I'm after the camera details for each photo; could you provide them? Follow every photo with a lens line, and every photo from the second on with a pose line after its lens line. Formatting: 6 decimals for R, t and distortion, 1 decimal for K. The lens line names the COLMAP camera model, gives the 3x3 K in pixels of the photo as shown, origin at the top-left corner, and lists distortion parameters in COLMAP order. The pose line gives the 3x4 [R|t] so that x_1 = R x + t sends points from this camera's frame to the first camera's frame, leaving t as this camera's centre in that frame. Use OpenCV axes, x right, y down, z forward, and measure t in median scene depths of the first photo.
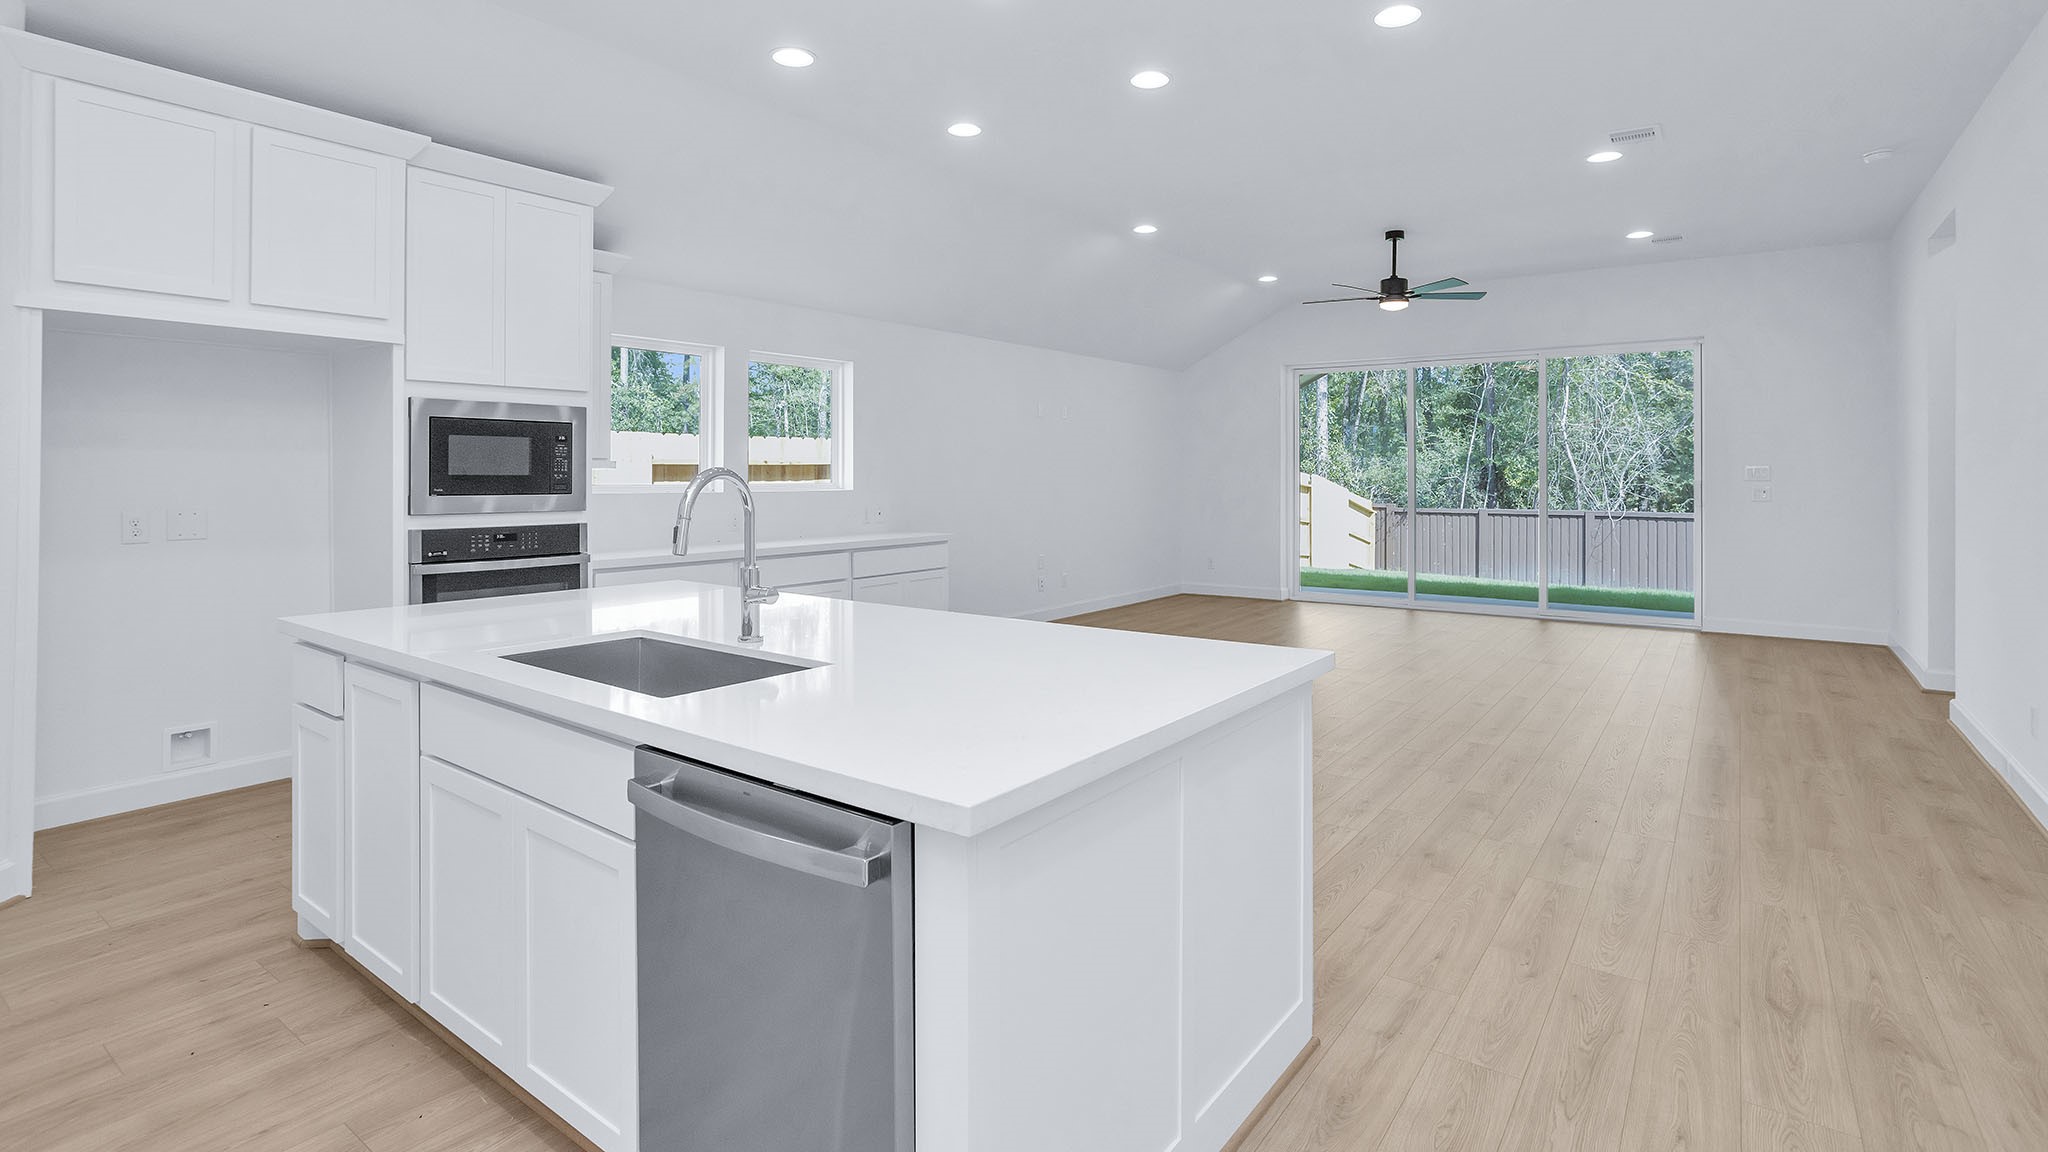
lens RADIAL K [[960.9, 0, 1021.0], [0, 960.9, 506.5], [0, 0, 1]] dist [-0.034514, 0.003885]
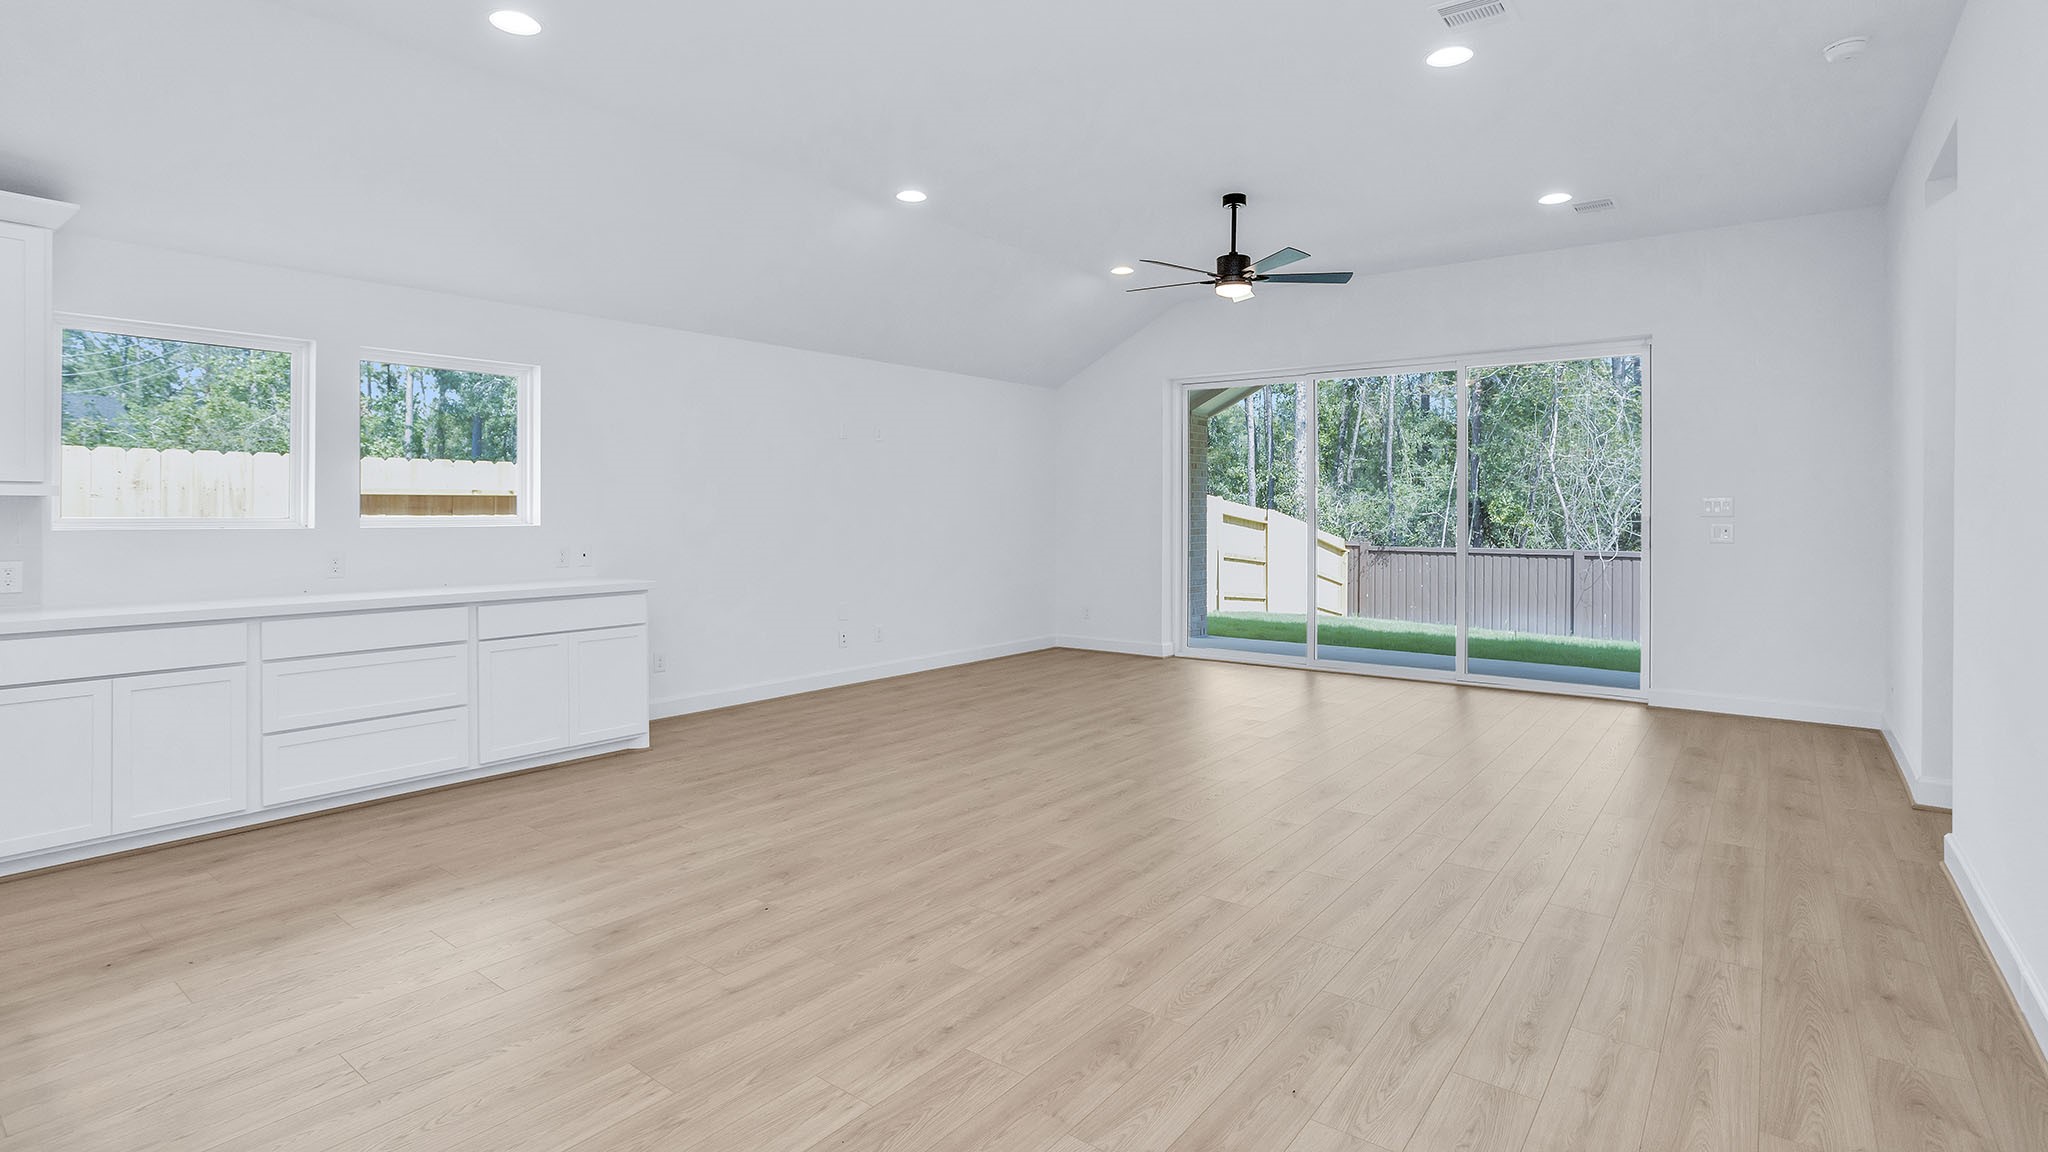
lens RADIAL K [[960.9, 0, 1020.3], [0, 960.9, 547.2], [0, 0, 1]] dist [-0.034514, 0.003885]
pose [[0.999711, 0.002822, -0.023866, 0.223006], [-0.002704, 0.999984, 0.004951, -0.004046], [0.023879, -0.004885, 0.999703, 0.200829]]
